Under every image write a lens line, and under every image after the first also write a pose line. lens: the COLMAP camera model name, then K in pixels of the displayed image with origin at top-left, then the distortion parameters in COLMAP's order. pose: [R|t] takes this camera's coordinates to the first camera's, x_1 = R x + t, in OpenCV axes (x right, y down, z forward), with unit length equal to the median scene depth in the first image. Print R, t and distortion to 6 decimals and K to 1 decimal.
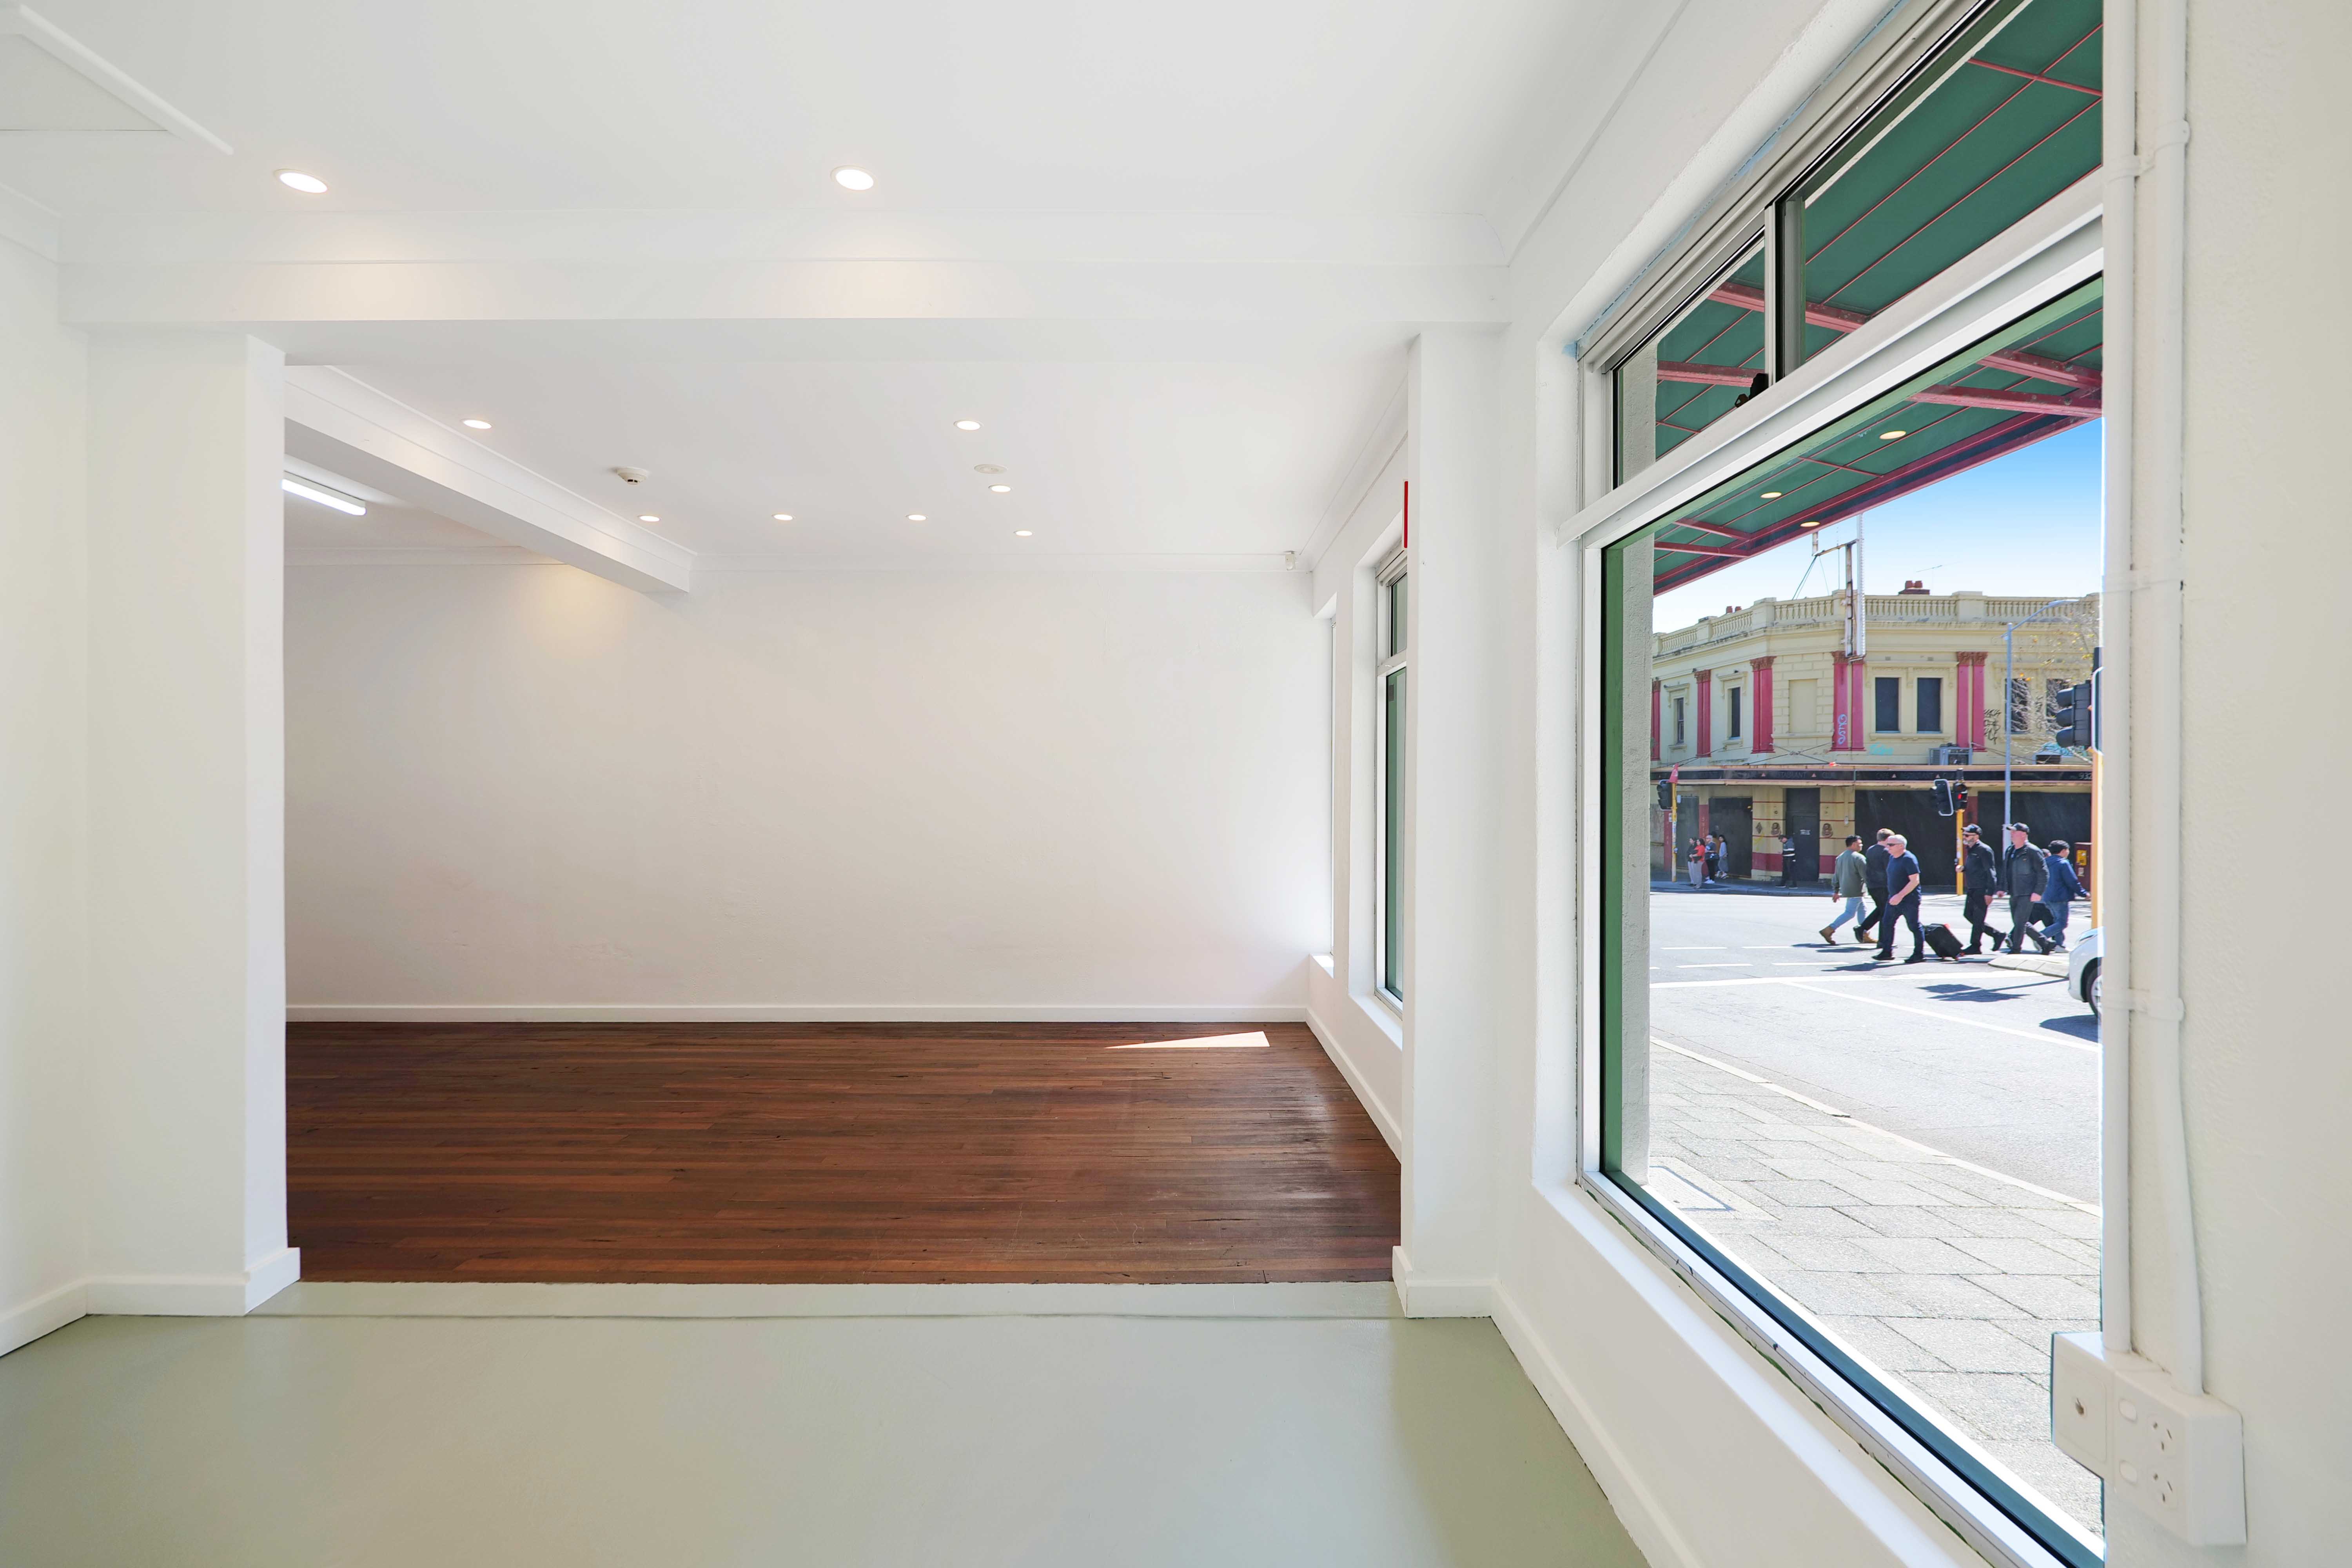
lens RADIAL K [[1104.8, 0, 1171.2], [0, 1104.8, 805.9], [0, 0, 1]] dist [-0.018757, -0.000132]
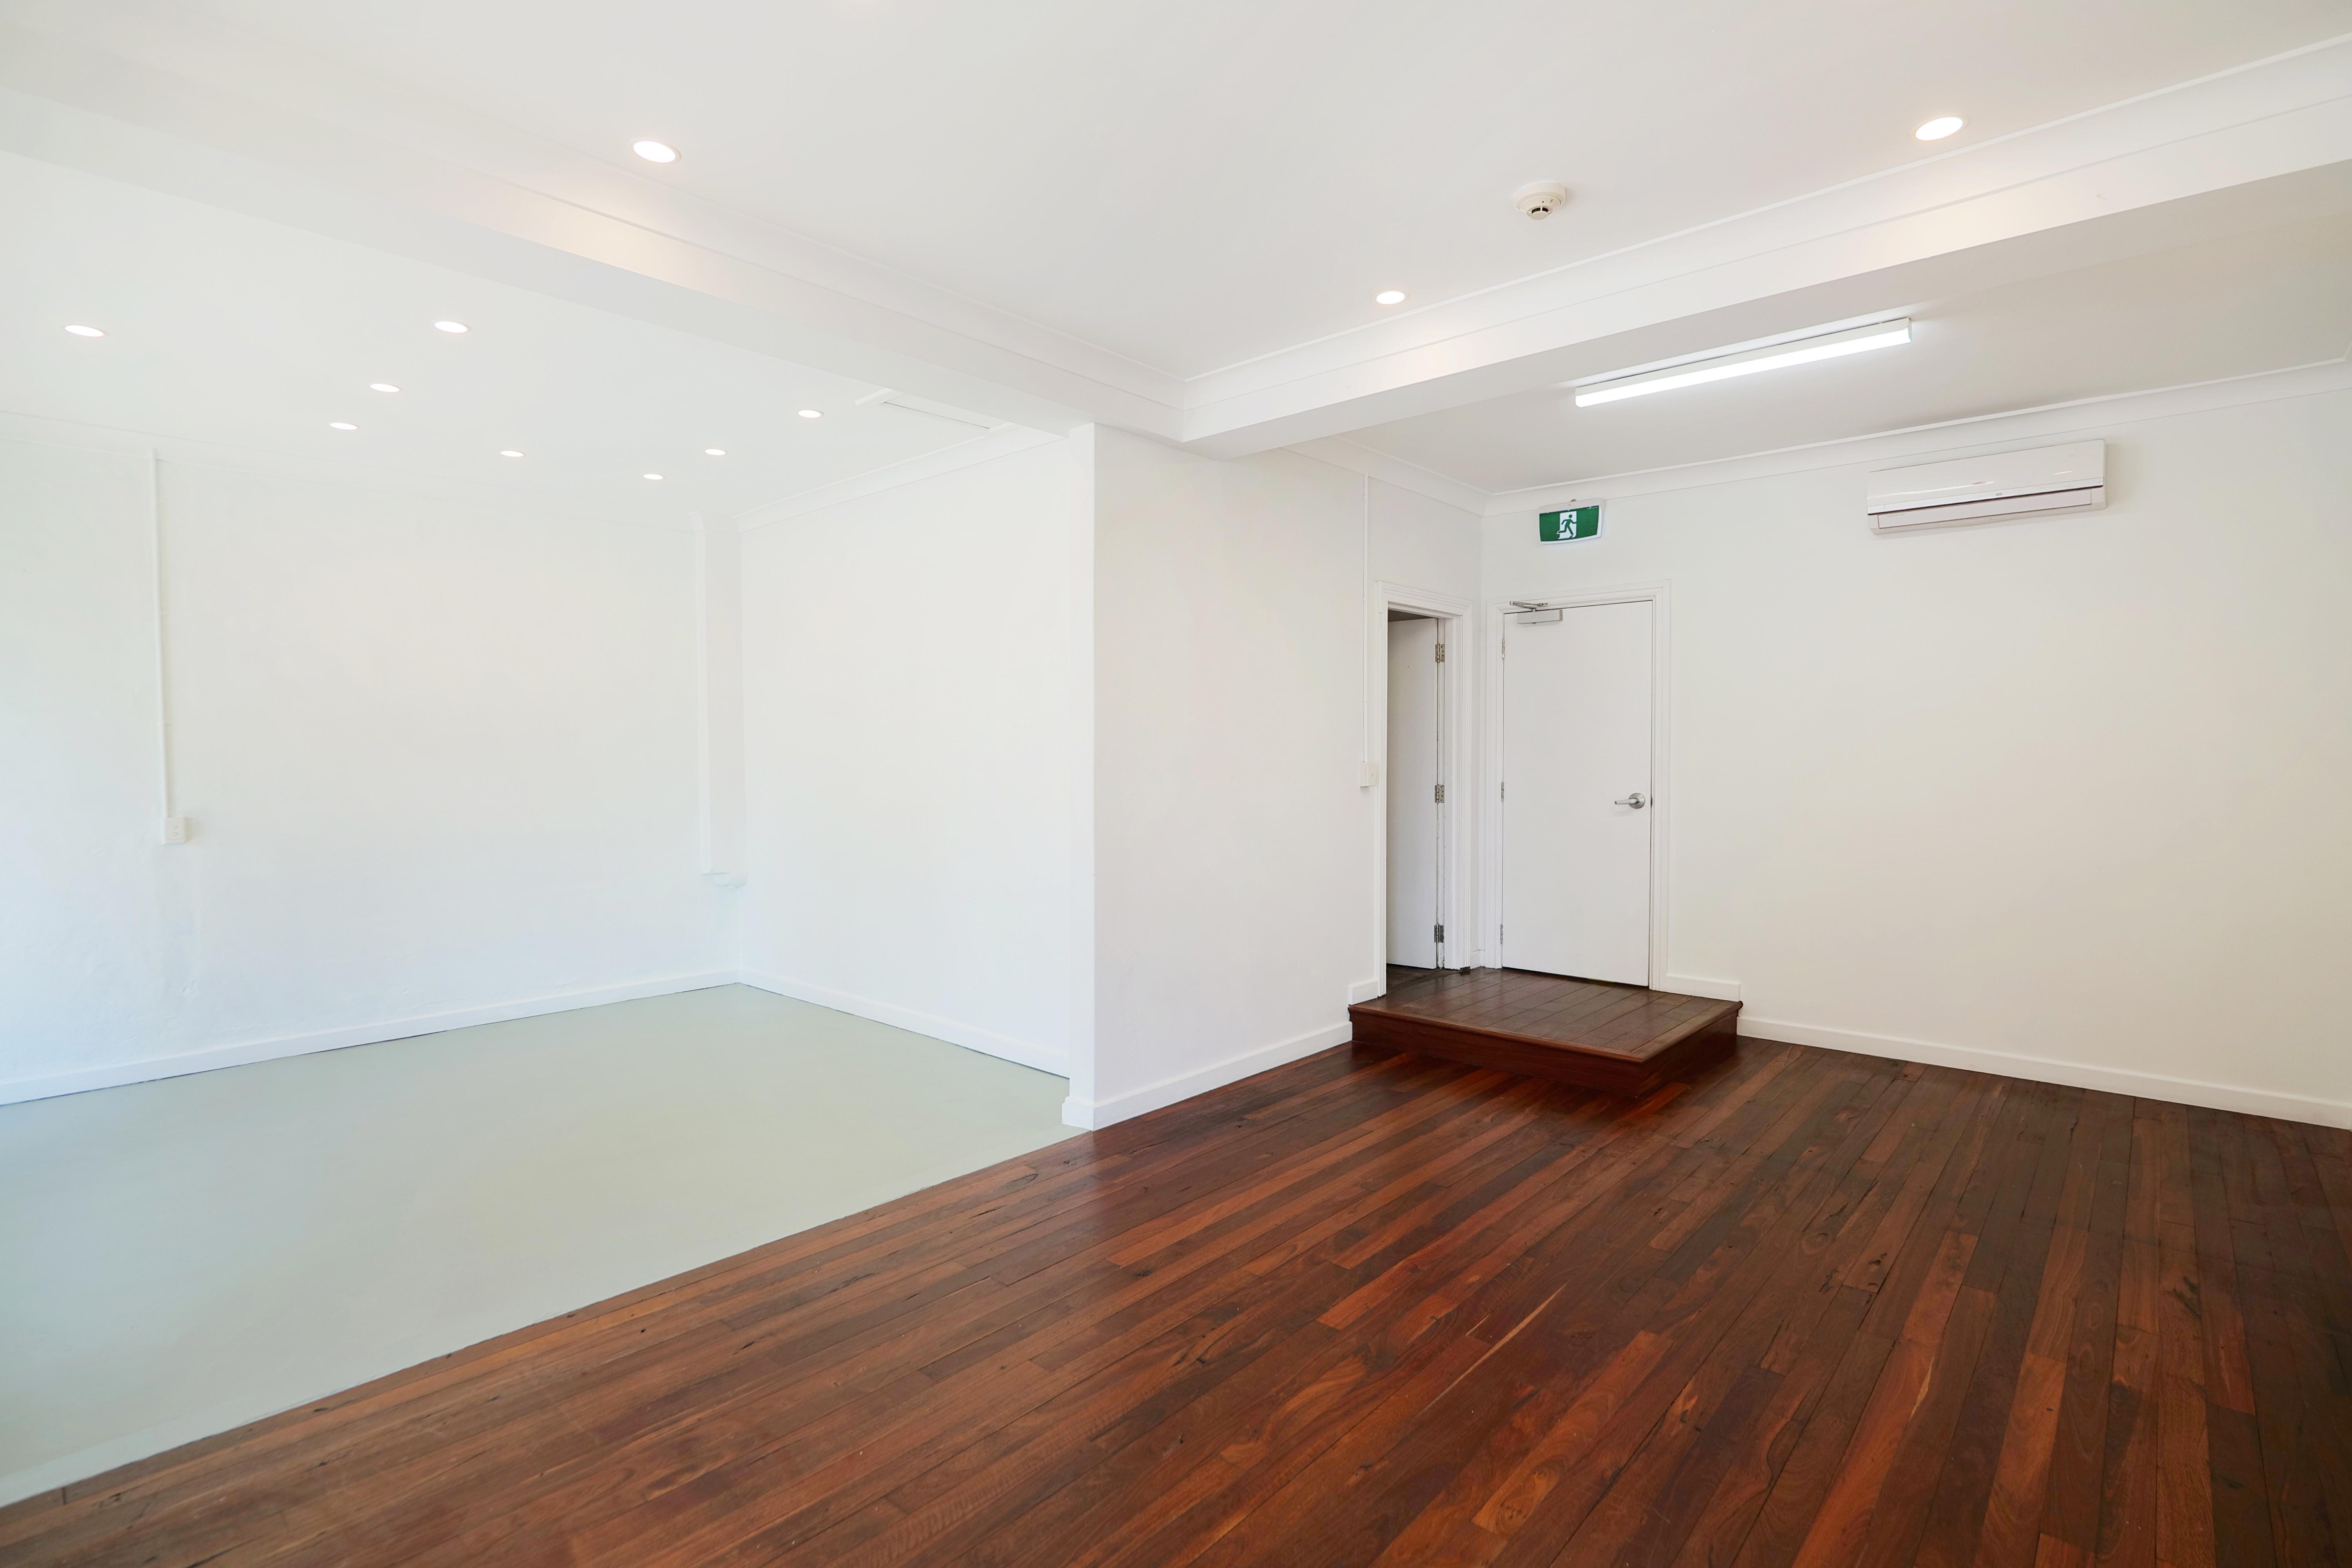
lens RADIAL K [[1106.1, 0, 1176.0], [0, 1106.1, 784.0], [0, 0, 1]] dist [-0.012964, 0.000105]
pose [[-0.682070, 0.022724, -0.730934, 0.051091], [-0.001055, 0.999485, 0.032058, -0.015725], [0.731286, 0.022638, -0.681695, 1.012379]]
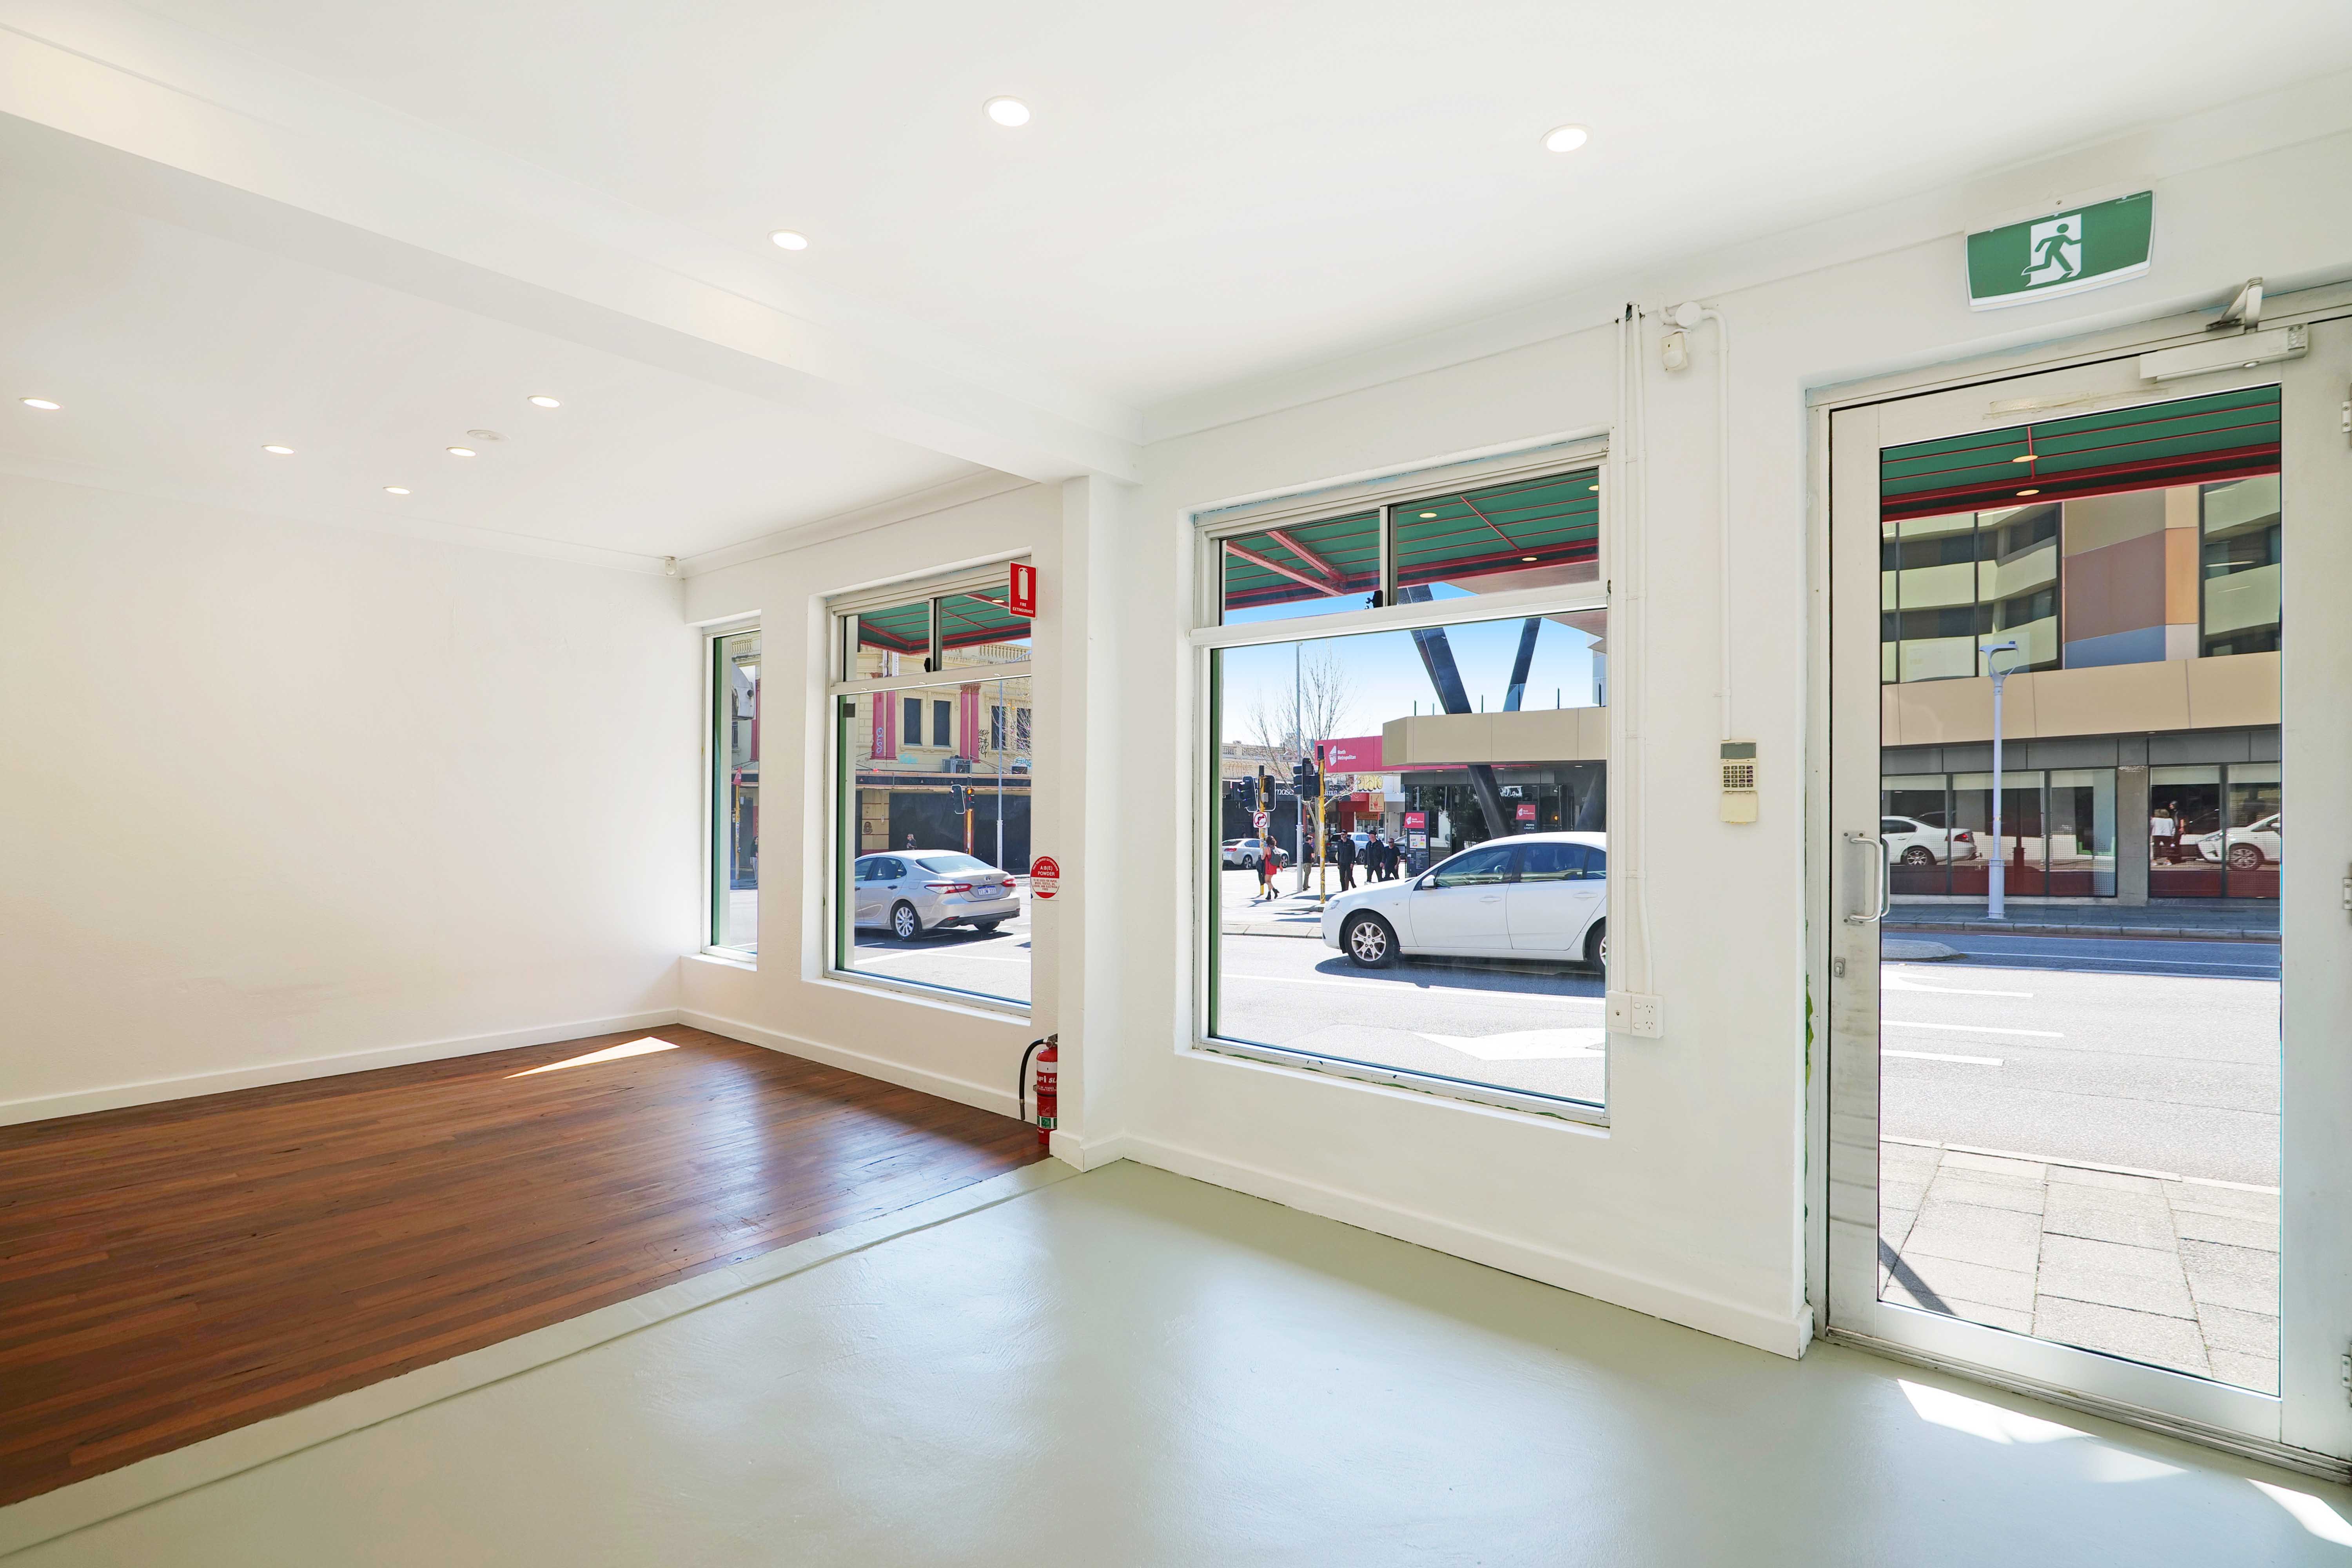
lens RADIAL K [[1102.1, 0, 1187.7], [0, 1102.1, 799.2], [0, 0, 1]] dist [-0.012798, 0.000147]
pose [[0.647447, 0.000815, 0.762110, -0.379987], [0.004884, 0.999974, -0.005219, -0.001538], [-0.762095, 0.007102, 0.647426, -0.007586]]
